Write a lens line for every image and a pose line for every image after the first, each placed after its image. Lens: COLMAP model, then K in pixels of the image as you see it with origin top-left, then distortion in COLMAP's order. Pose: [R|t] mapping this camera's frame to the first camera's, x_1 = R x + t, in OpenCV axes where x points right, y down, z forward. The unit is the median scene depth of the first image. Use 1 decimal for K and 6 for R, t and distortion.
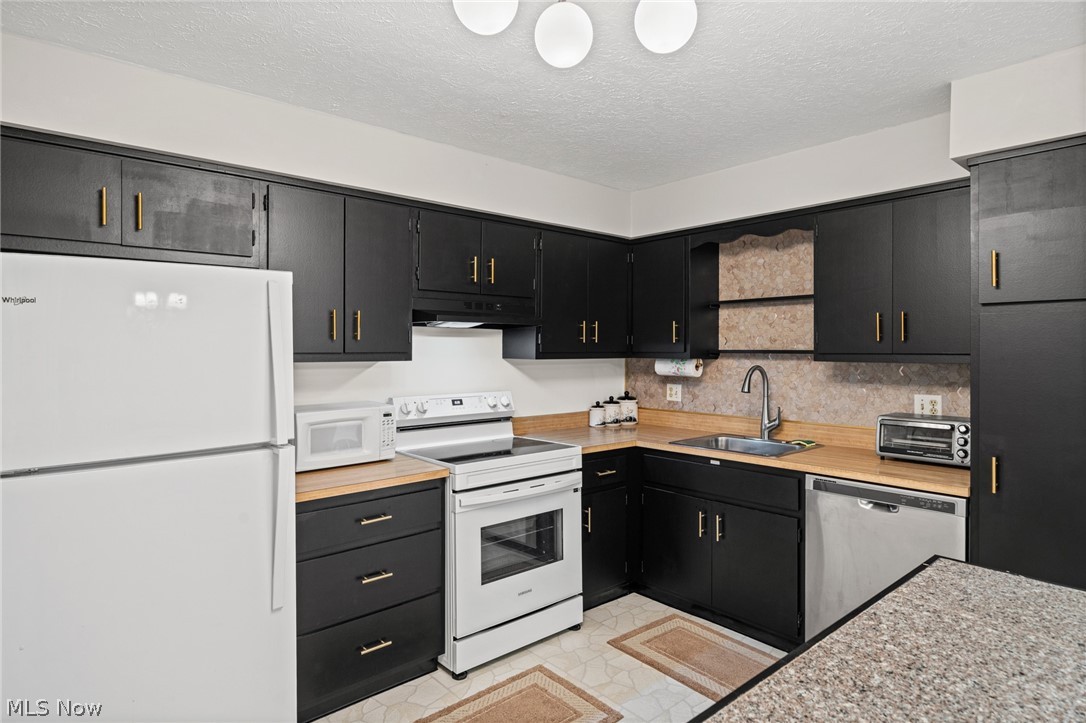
lens RADIAL K [[617.3, 0, 545.9], [0, 617.3, 354.5], [0, 0, 1]] dist [0.003194, -0.000922]
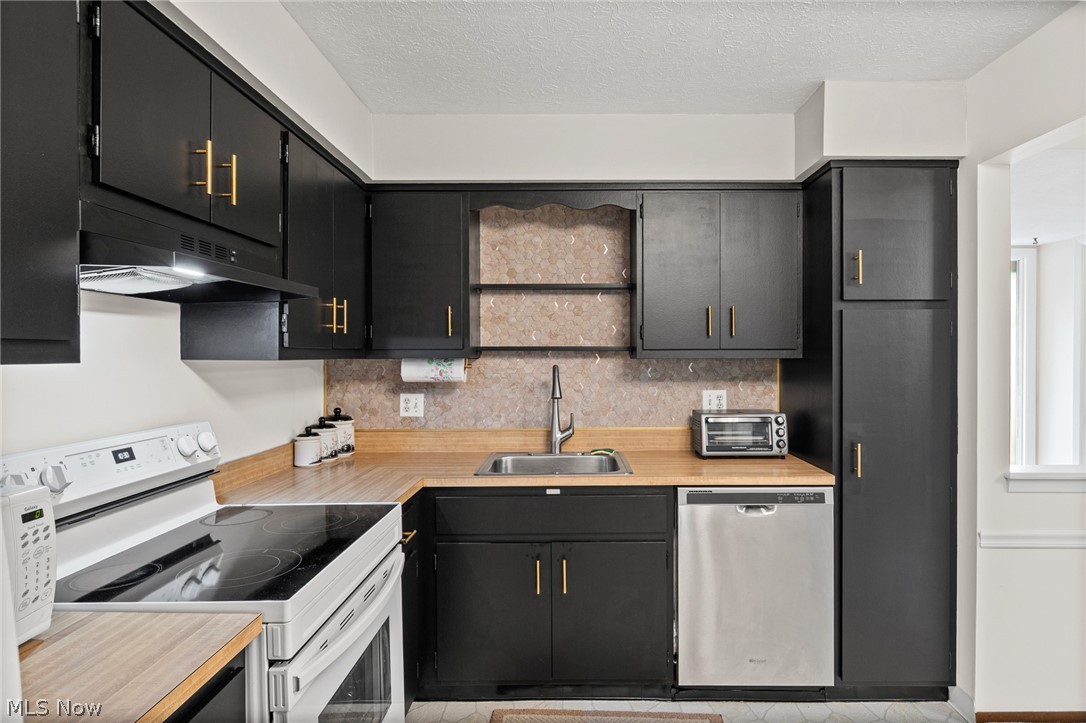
lens RADIAL K [[617.3, 0, 544.5], [0, 617.3, 364.5], [0, 0, 1]] dist [0.003194, -0.000922]
pose [[0.650457, -0.013292, 0.759427, -0.281741], [0.009263, 0.999911, 0.009566, 0.008793], [-0.759486, 0.000812, 0.650523, 0.459865]]
